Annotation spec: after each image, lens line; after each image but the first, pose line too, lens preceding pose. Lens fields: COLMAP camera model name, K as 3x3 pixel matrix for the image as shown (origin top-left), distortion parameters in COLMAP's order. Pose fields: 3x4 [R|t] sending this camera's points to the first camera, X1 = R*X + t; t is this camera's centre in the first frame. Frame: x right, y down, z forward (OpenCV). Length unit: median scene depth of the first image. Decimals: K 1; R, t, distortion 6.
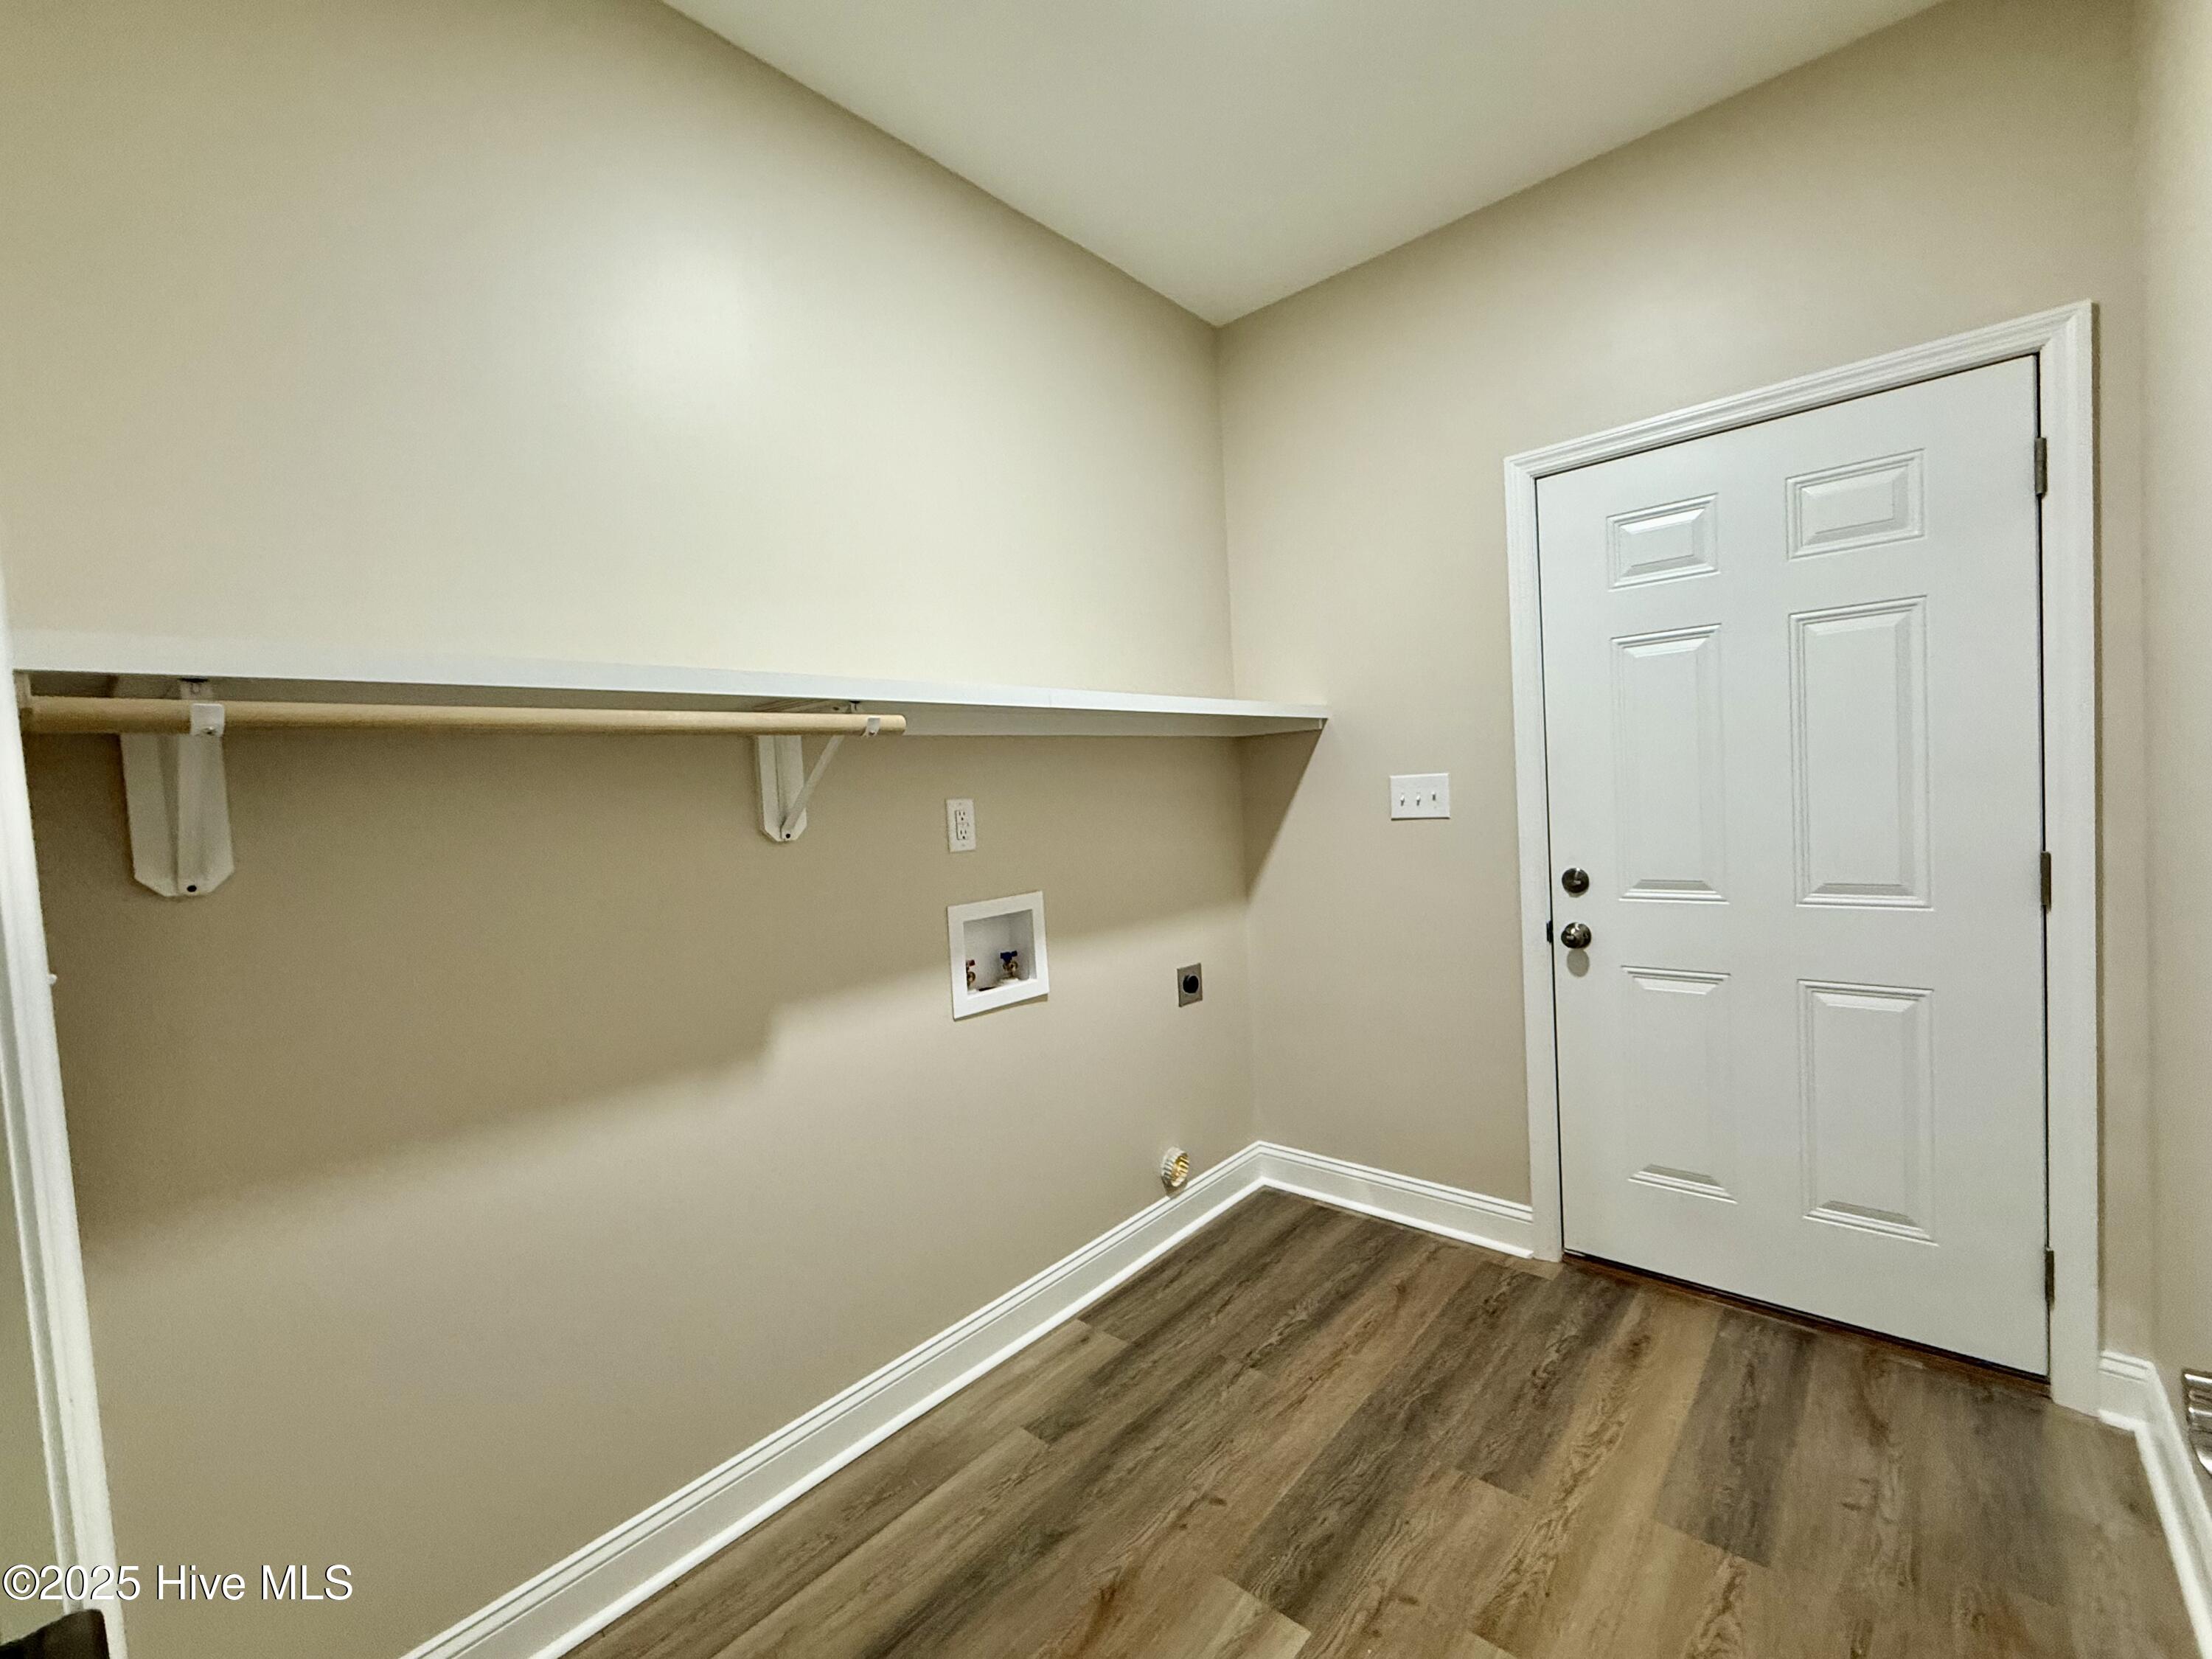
lens RADIAL K [[928.9, 0, 1107.4], [0, 928.9, 830.3], [0, 0, 1]] dist [-0.003563, -0.000333]
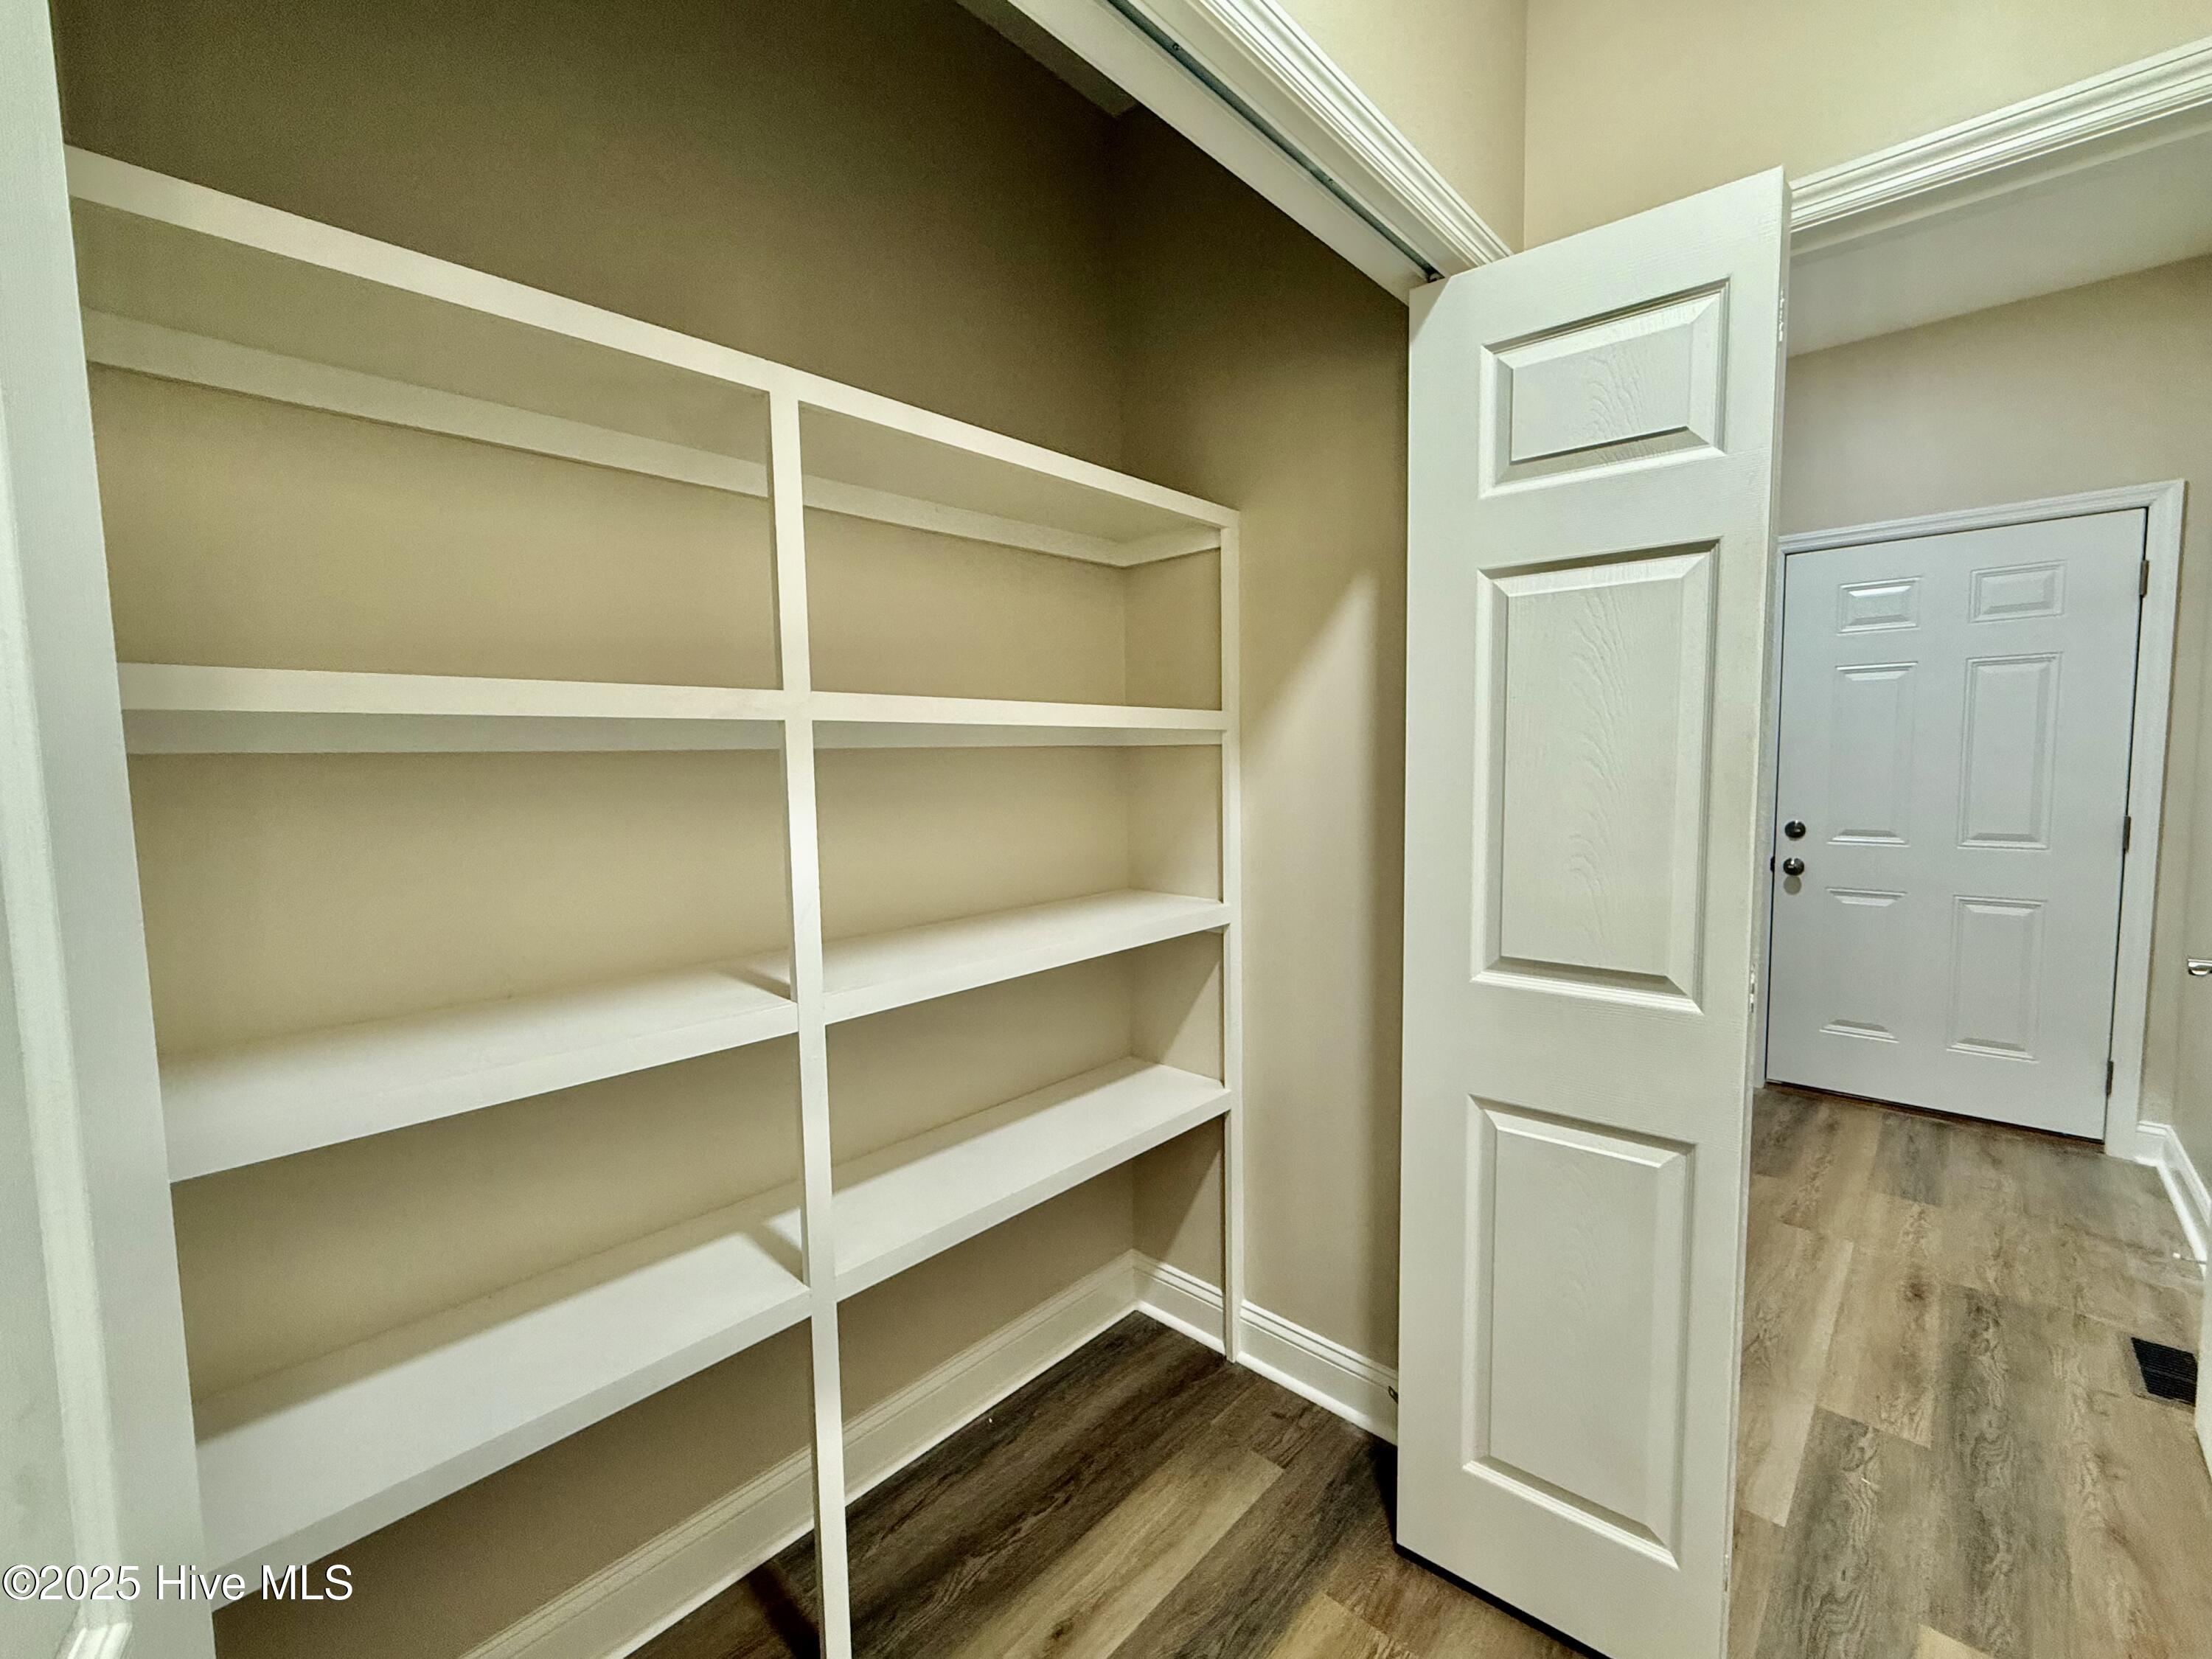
lens RADIAL K [[928.9, 0, 1105.3], [0, 928.9, 831.2], [0, 0, 1]] dist [-0.003563, -0.000333]
pose [[0.998852, 0.041028, -0.024718, -0.689783], [-0.040133, 0.998557, 0.035679, 0.059512], [0.026147, -0.034646, 0.999058, -0.625514]]
